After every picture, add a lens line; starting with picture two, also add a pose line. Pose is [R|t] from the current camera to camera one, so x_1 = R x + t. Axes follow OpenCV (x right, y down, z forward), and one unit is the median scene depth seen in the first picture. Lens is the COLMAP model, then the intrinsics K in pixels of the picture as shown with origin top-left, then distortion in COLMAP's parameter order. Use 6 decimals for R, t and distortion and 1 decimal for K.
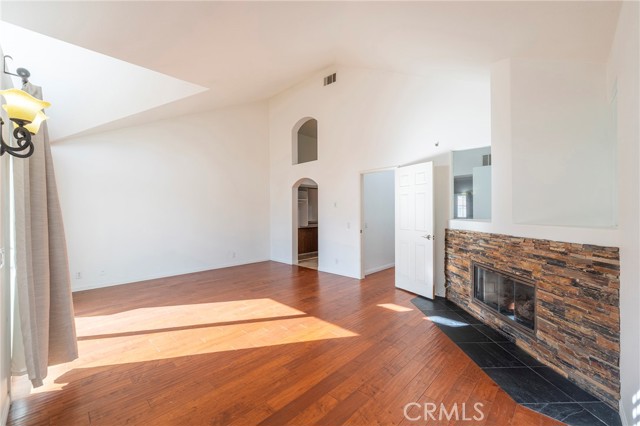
lens RADIAL K [[261.7, 0, 326.1], [0, 261.7, 211.3], [0, 0, 1]] dist [0.000601, -0.001738]
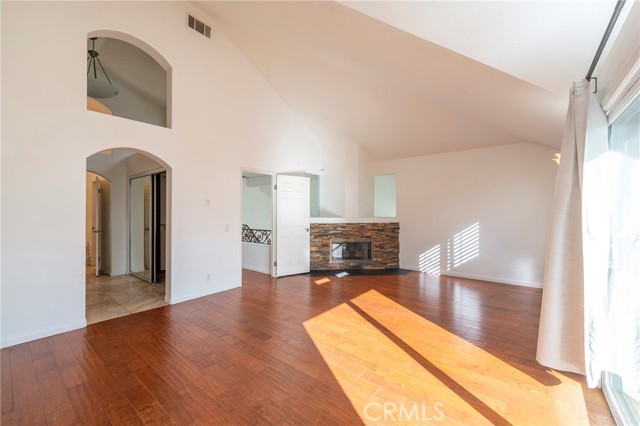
lens RADIAL K [[261.7, 0, 313.6], [0, 261.7, 214.3], [0, 0, 1]] dist [0.000601, -0.001738]
pose [[-0.072688, -0.006440, 0.997334, -1.342753], [-0.003041, 0.999976, 0.006236, 0.005353], [-0.997350, -0.002579, -0.072706, 1.376699]]
